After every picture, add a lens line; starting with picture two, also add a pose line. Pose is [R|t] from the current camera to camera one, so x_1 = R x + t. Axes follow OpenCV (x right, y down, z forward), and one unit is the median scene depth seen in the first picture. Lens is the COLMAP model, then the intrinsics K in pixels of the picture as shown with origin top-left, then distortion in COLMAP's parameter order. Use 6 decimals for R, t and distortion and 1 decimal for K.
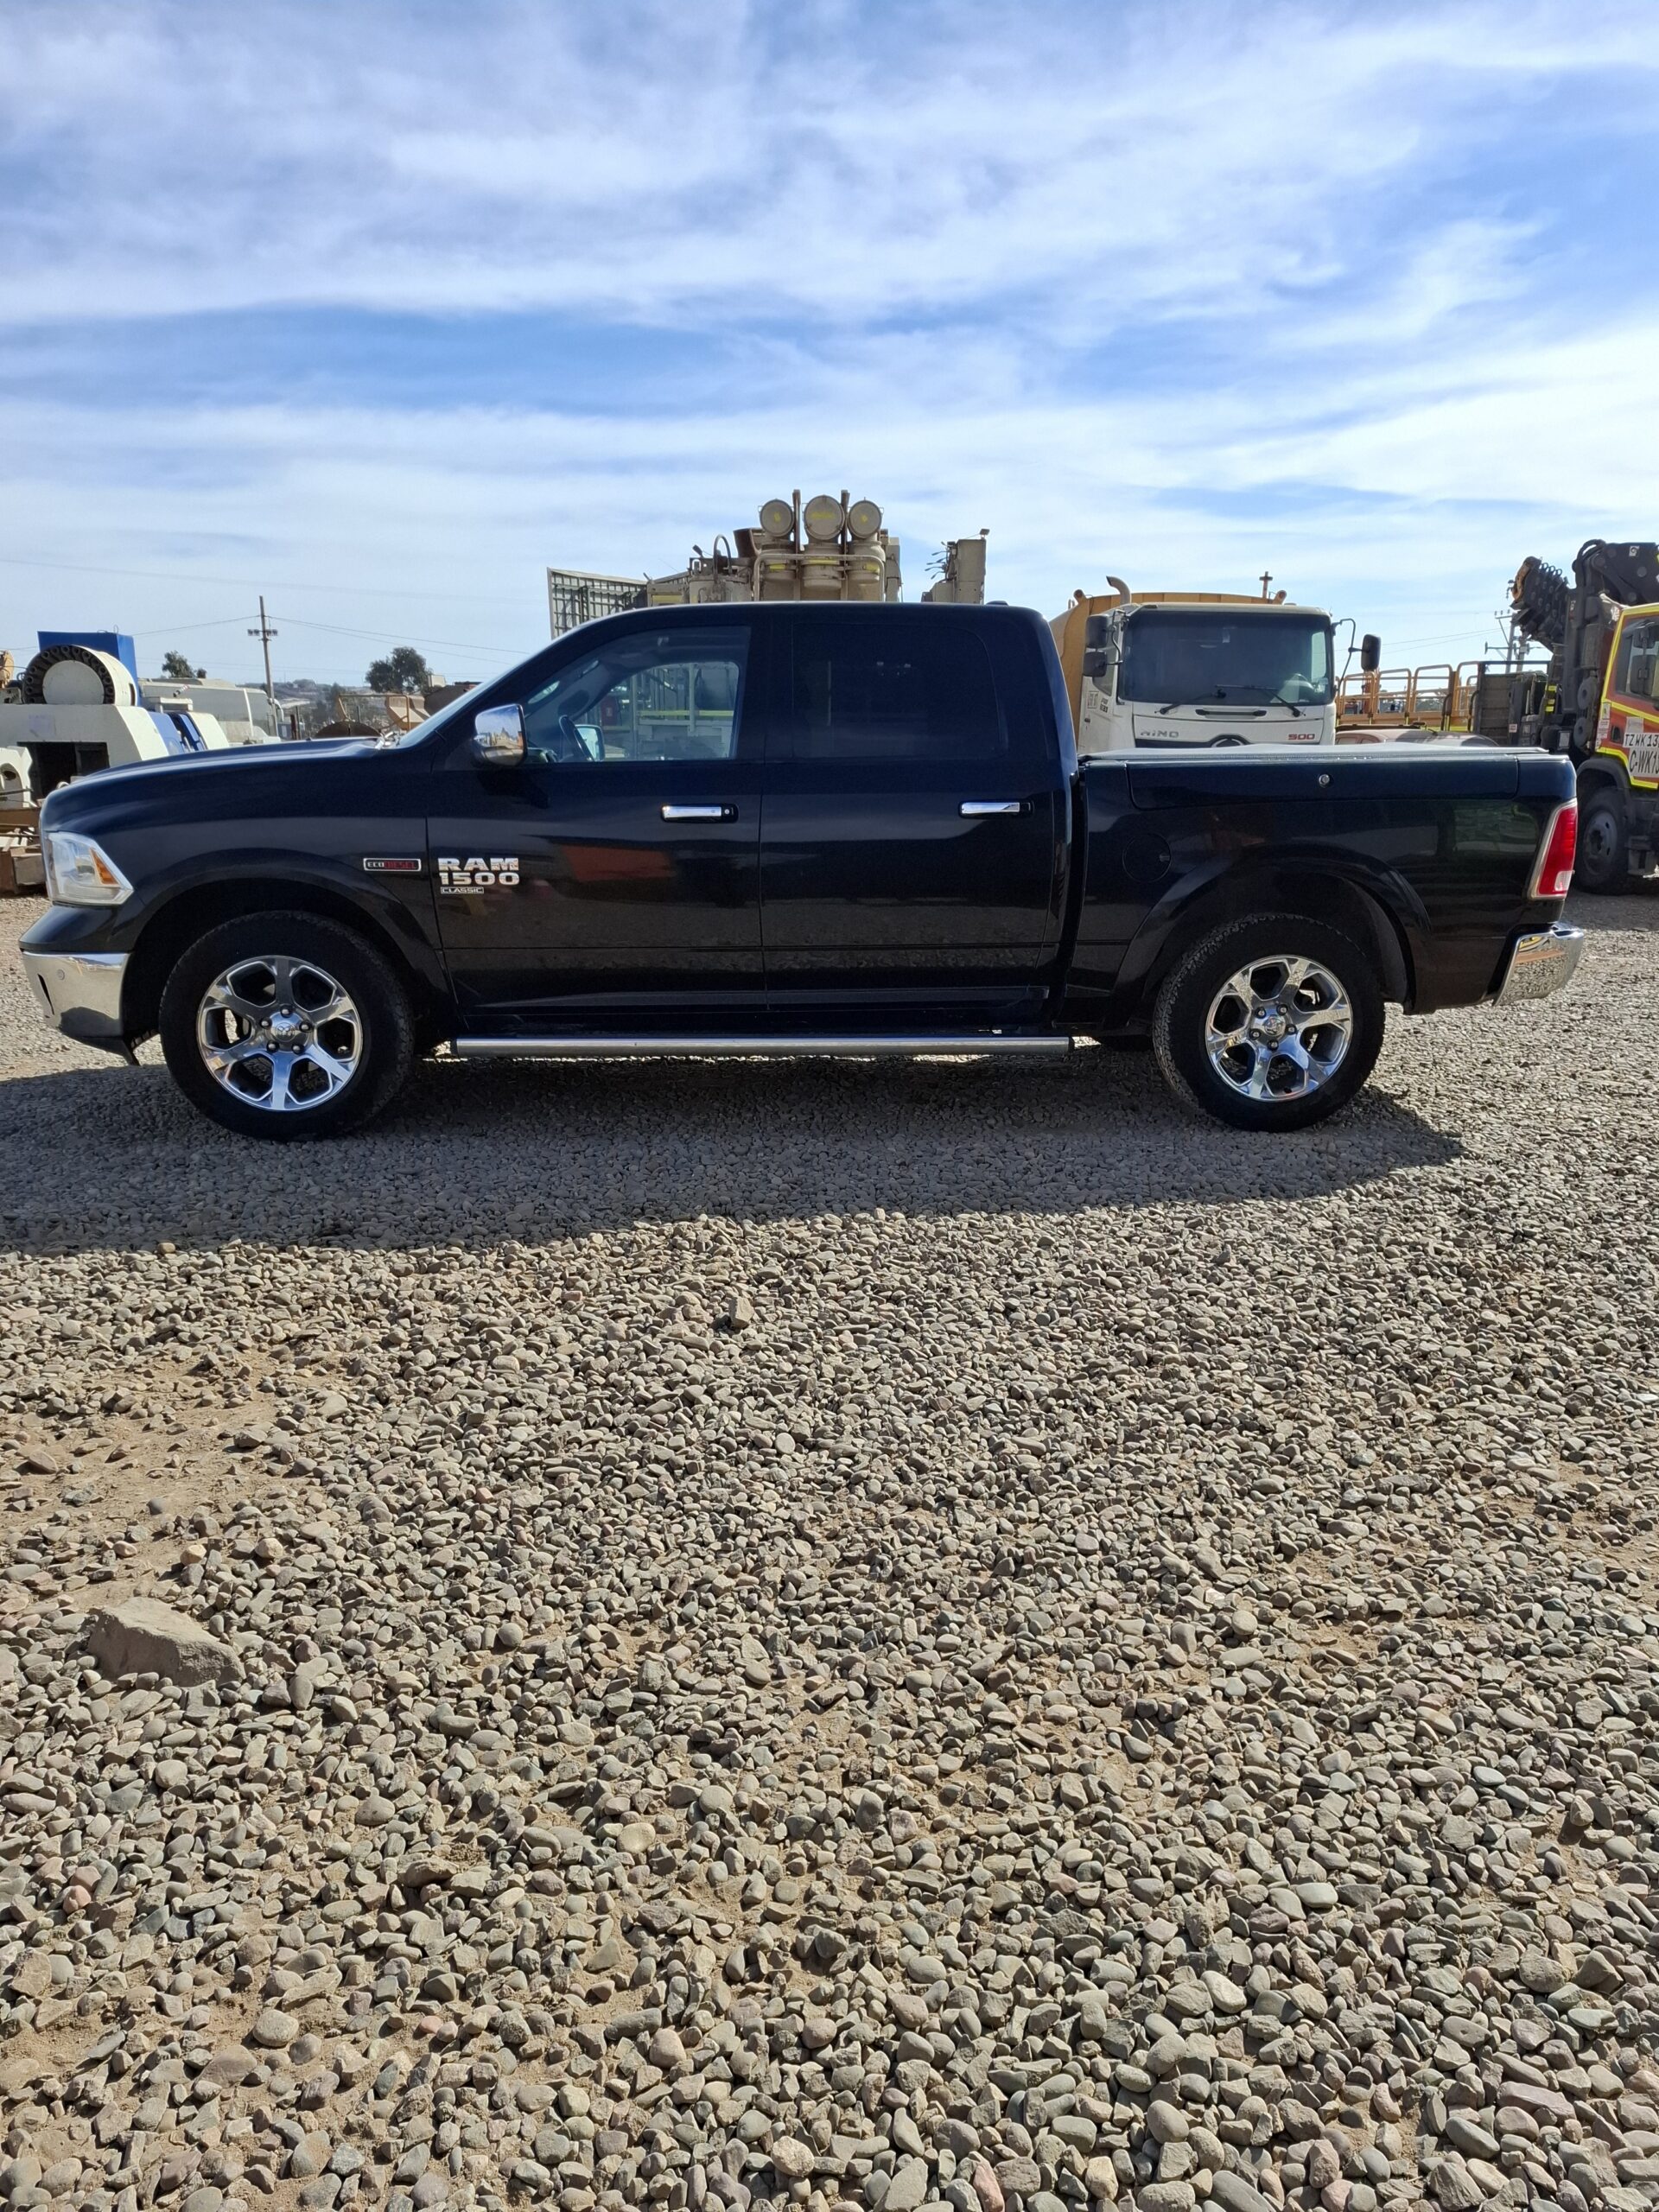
lens RADIAL K [[1562.6, 0, 823.7], [0, 1562.6, 1099.1], [0, 0, 1]] dist [0.054008, -0.058977]
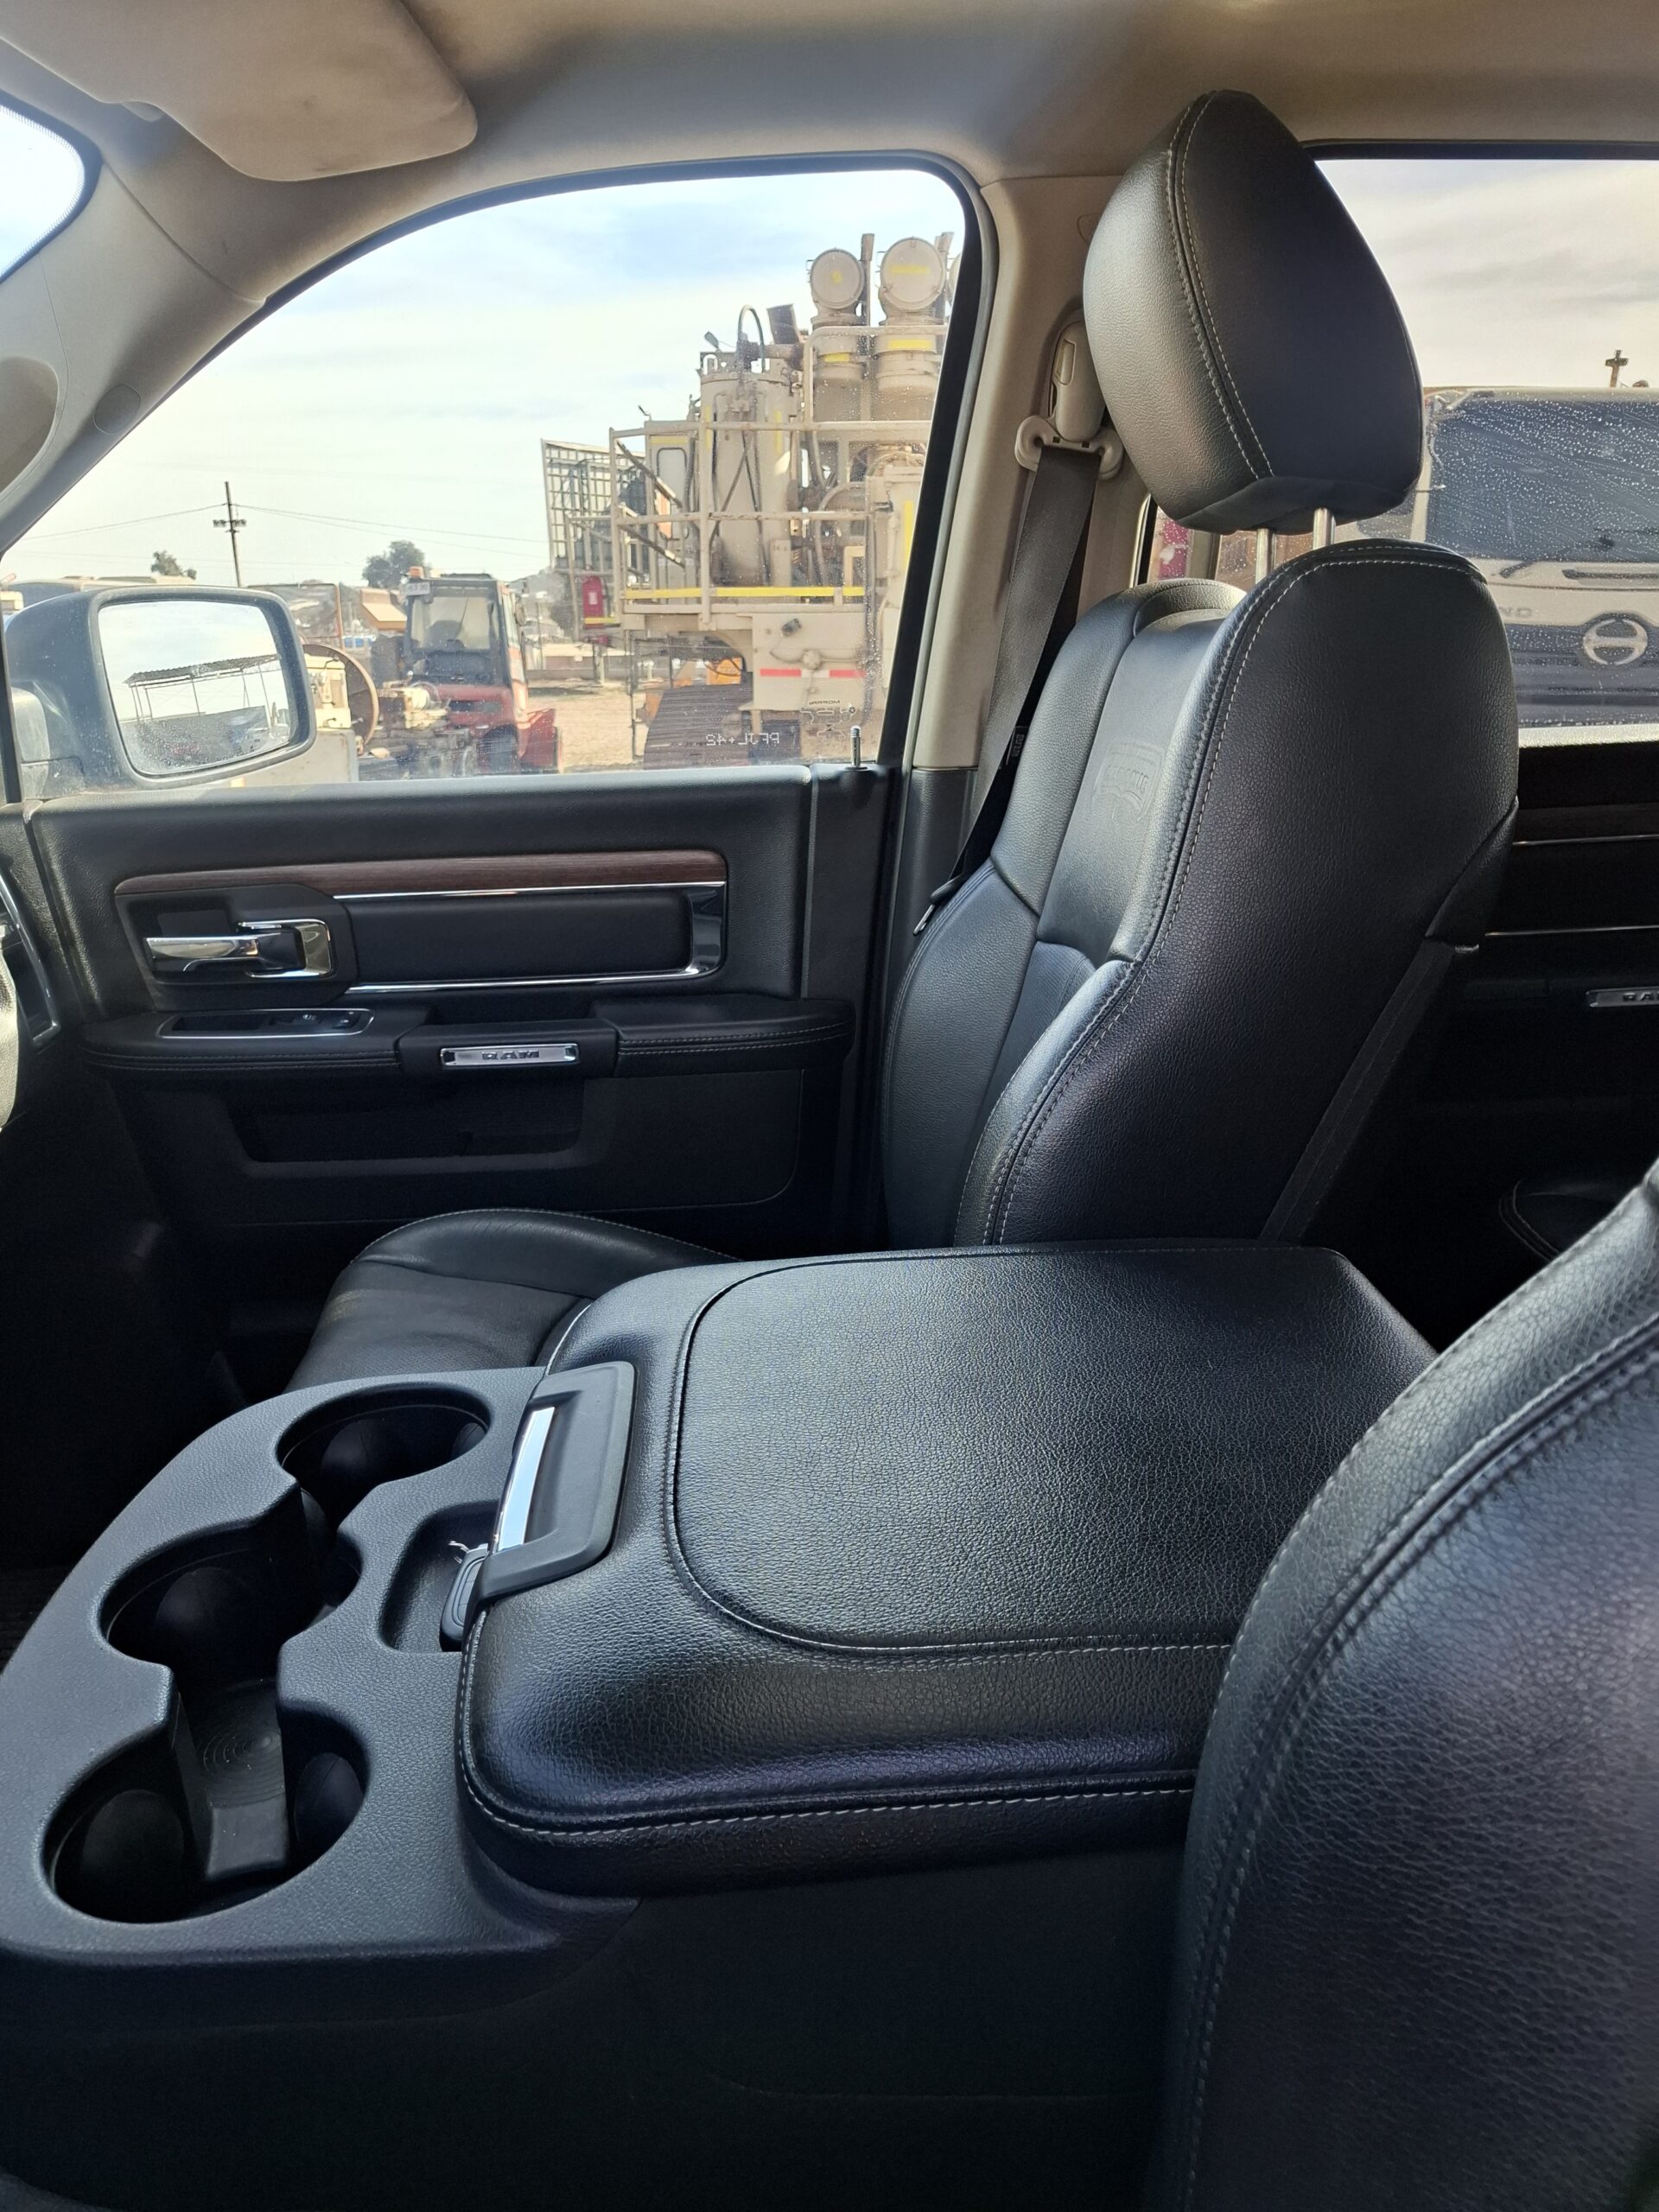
lens RADIAL K [[1562.6, 0, 824.9], [0, 1562.6, 1115.7], [0, 0, 1]] dist [0.054008, -0.058977]
pose [[0.999818, -0.011399, -0.015282, -0.023254], [0.012474, 0.997308, 0.072259, -0.064241], [0.014417, -0.072436, 0.997269, 0.278437]]
